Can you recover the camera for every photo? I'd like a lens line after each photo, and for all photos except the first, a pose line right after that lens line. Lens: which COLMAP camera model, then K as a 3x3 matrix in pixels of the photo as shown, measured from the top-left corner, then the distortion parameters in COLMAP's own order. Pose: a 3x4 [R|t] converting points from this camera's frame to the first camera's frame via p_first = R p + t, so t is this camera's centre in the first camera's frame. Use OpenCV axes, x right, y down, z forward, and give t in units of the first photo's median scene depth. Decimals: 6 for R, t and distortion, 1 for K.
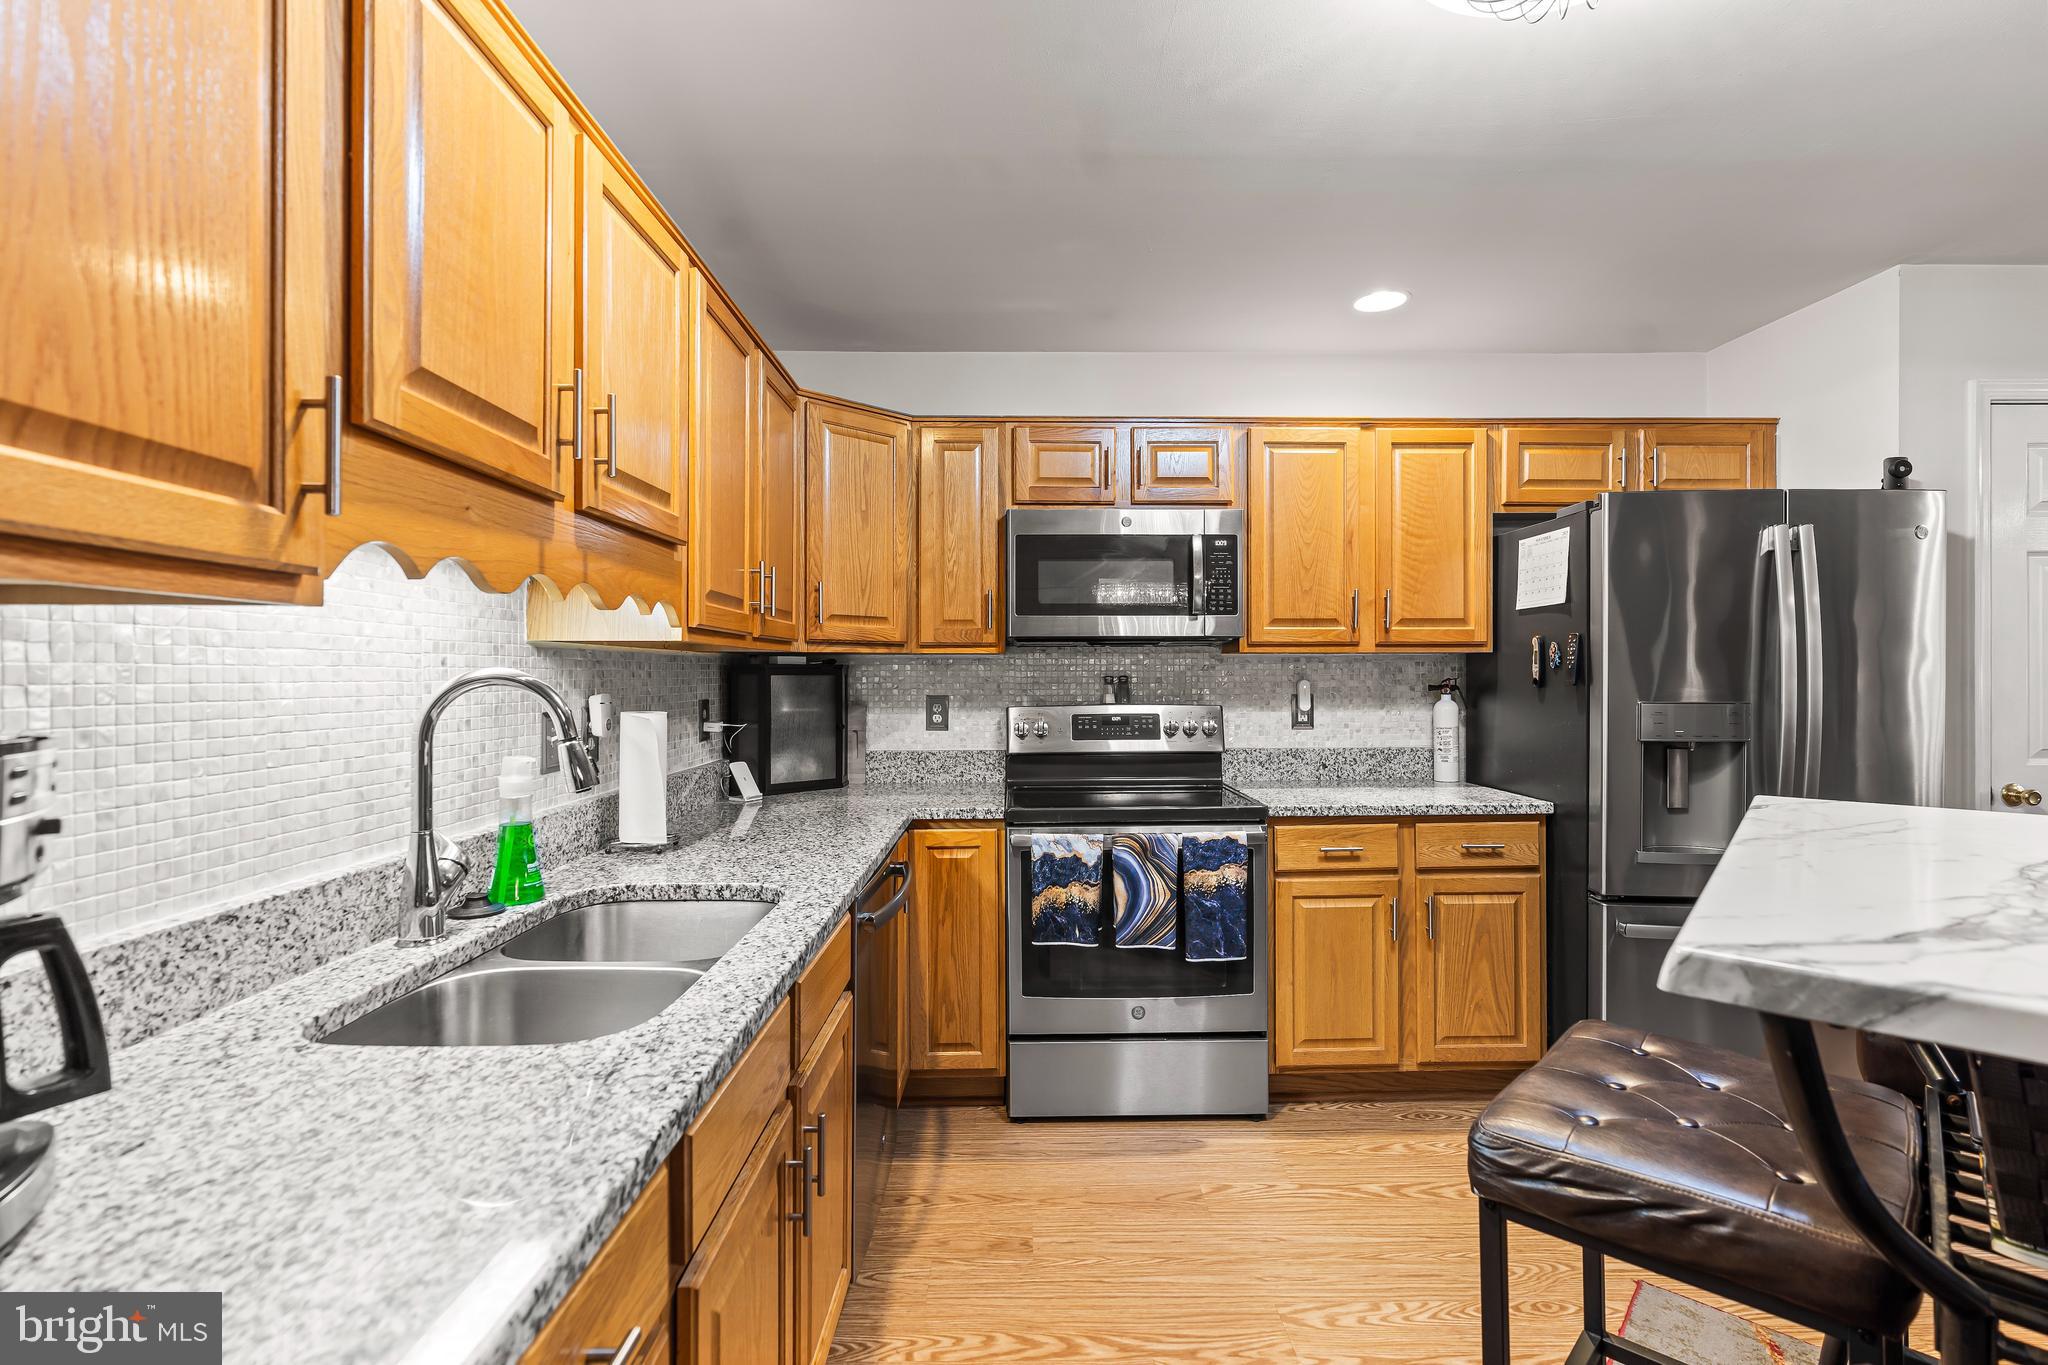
lens RADIAL K [[934.6, 0, 1030.7], [0, 934.6, 679.3], [0, 0, 1]] dist [-0.002952, 0.002372]
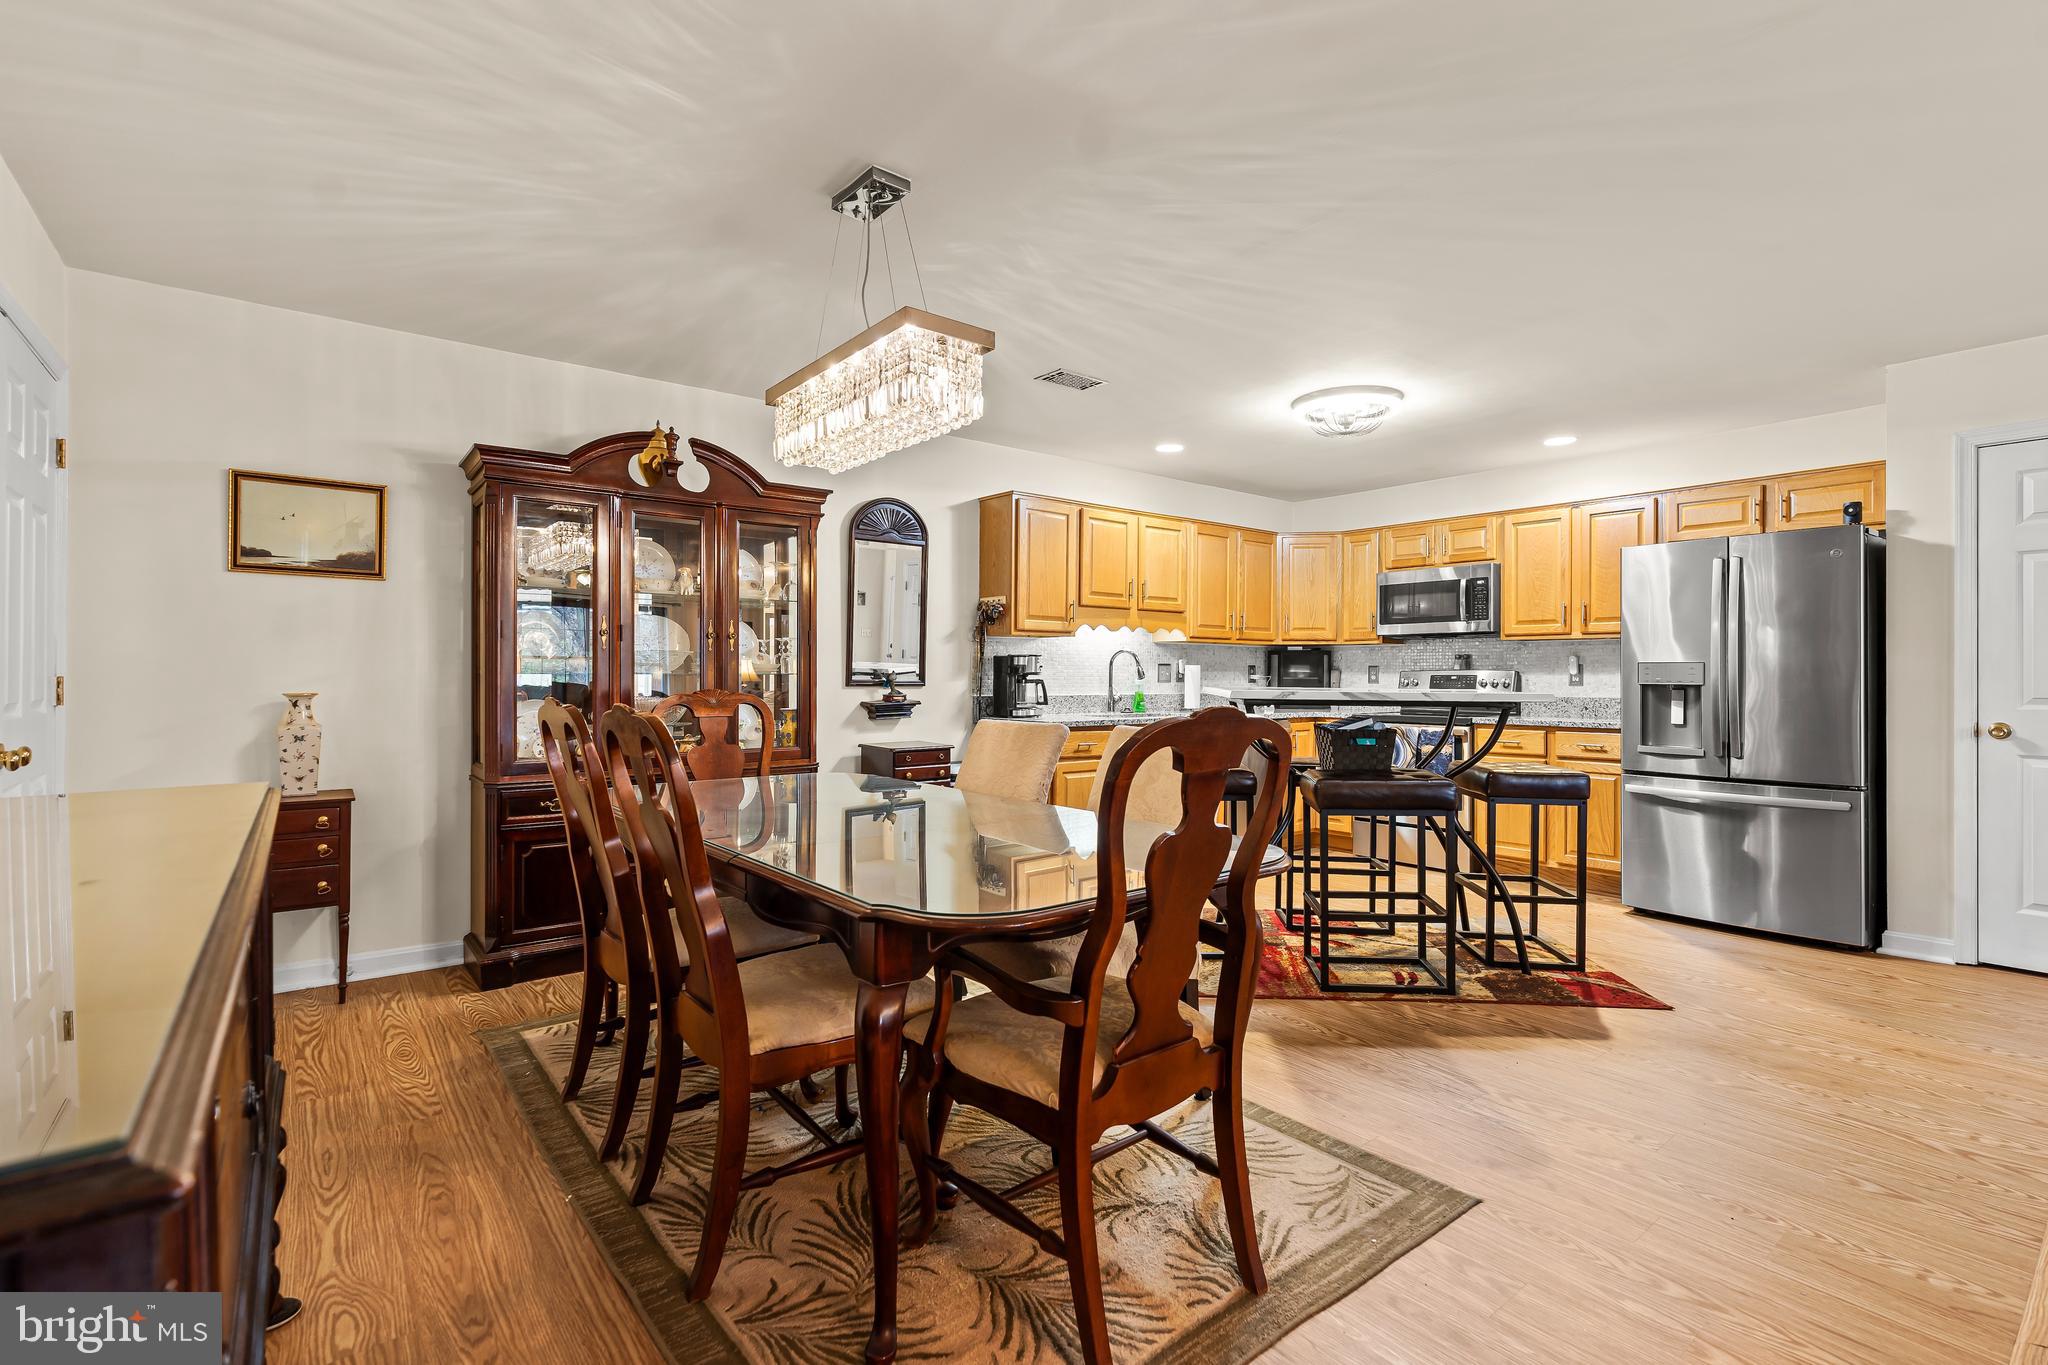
lens RADIAL K [[934.6, 0, 1027.3], [0, 934.6, 677.7], [0, 0, 1]] dist [-0.002952, 0.002372]
pose [[0.613708, 0.006931, -0.789503, 1.136637], [-0.010093, 0.999949, 0.000932, 0.054407], [0.789469, 0.007397, 0.613746, -0.874413]]
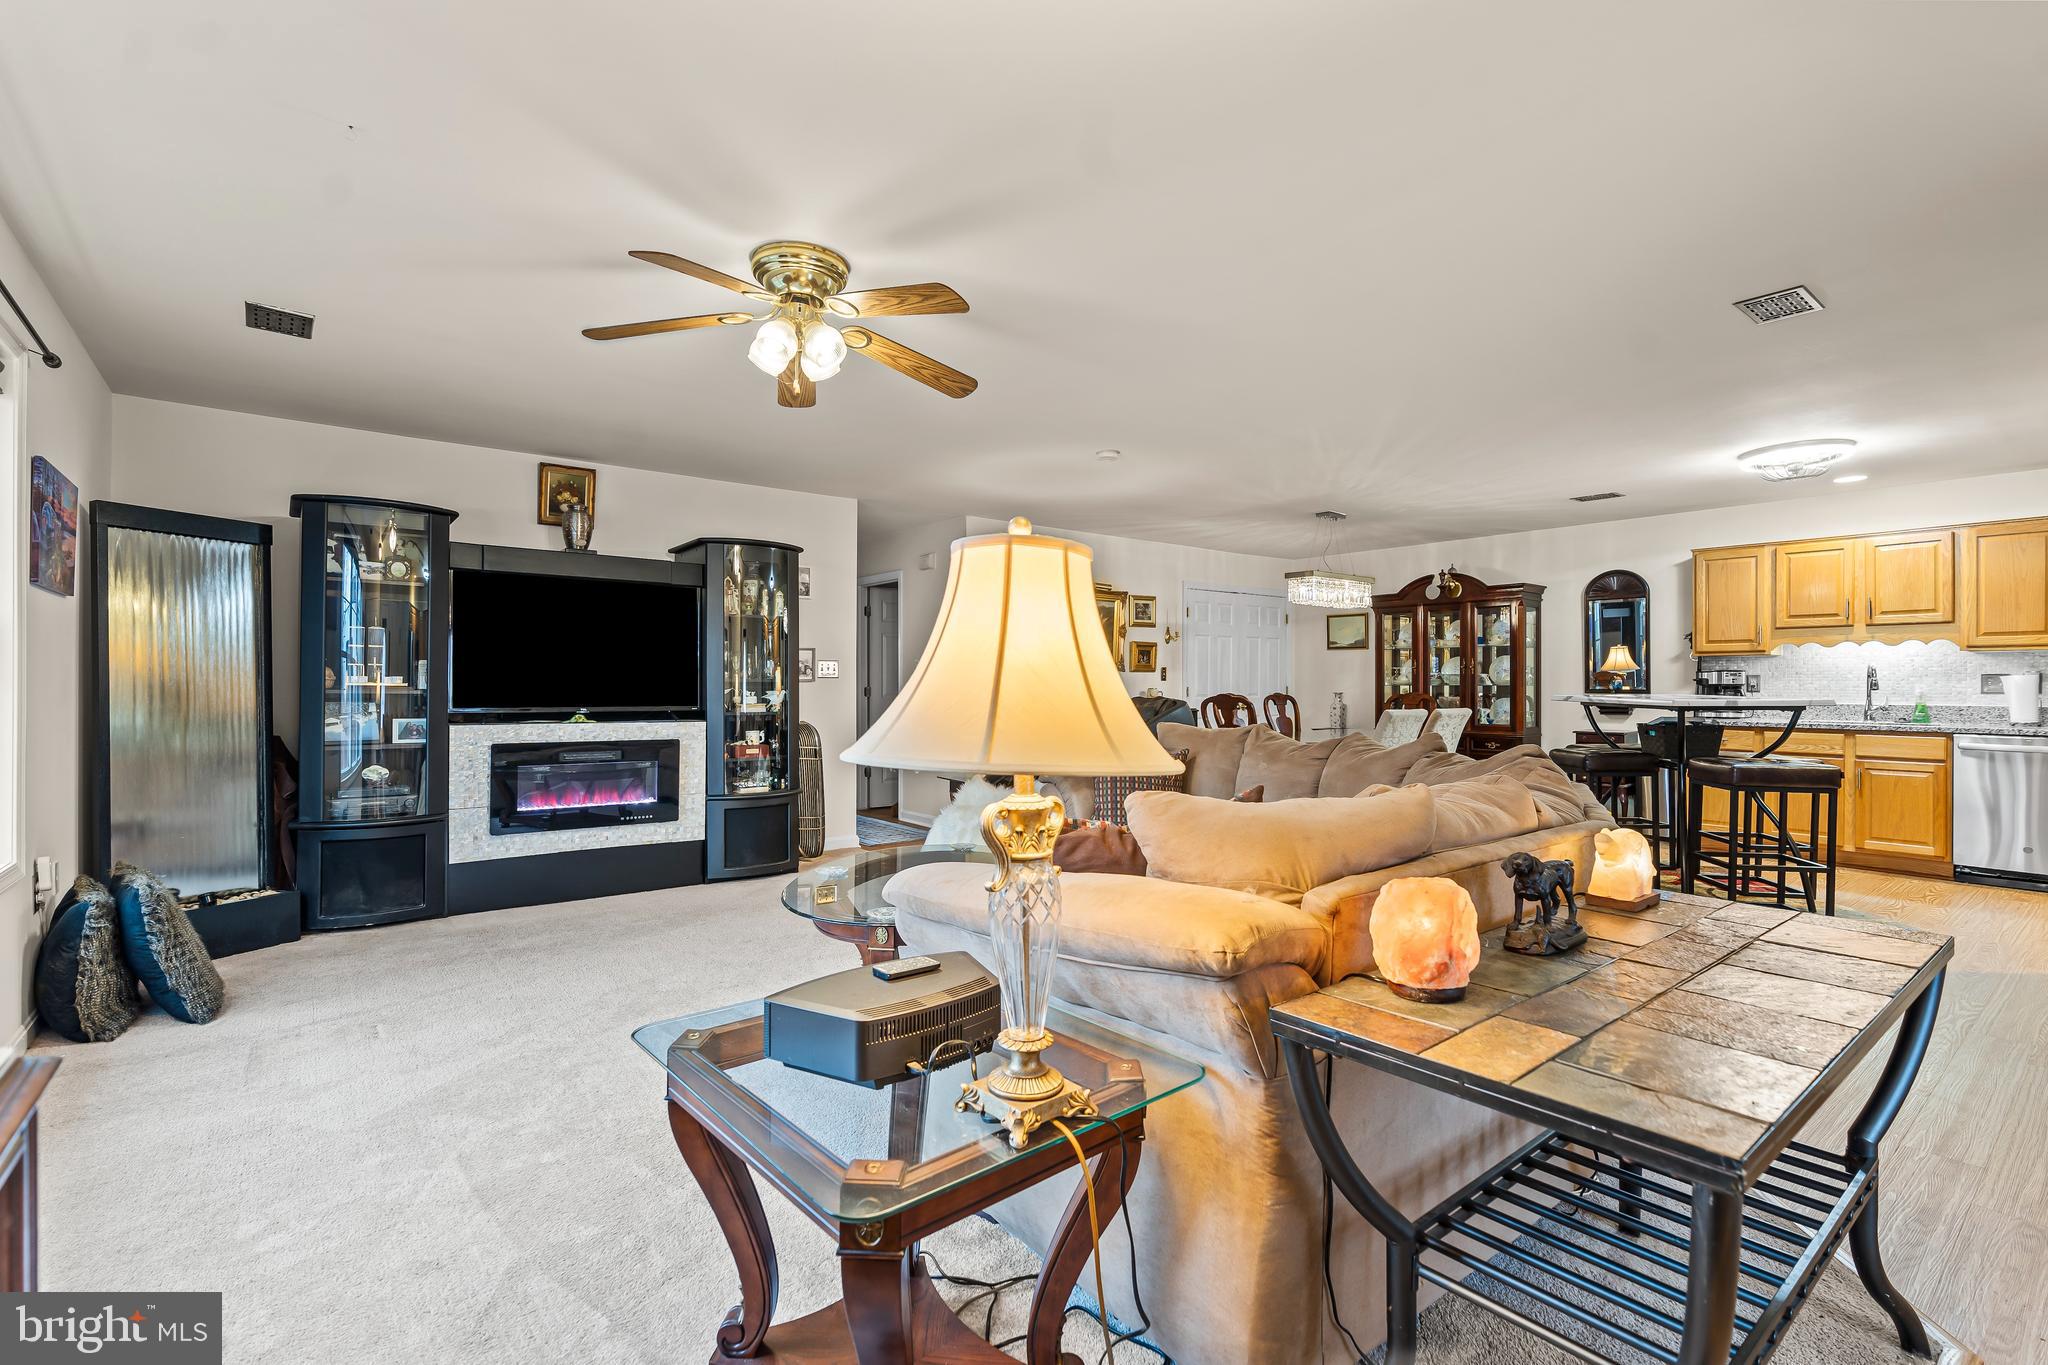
lens RADIAL K [[934.6, 0, 1027.2], [0, 934.6, 687.5], [0, 0, 1]] dist [-0.002952, 0.002372]
pose [[-0.785692, 0.006994, -0.618579, 2.482187], [-0.000936, 0.999922, 0.012494, 0.028393], [0.618618, 0.010396, -0.785623, 0.937125]]
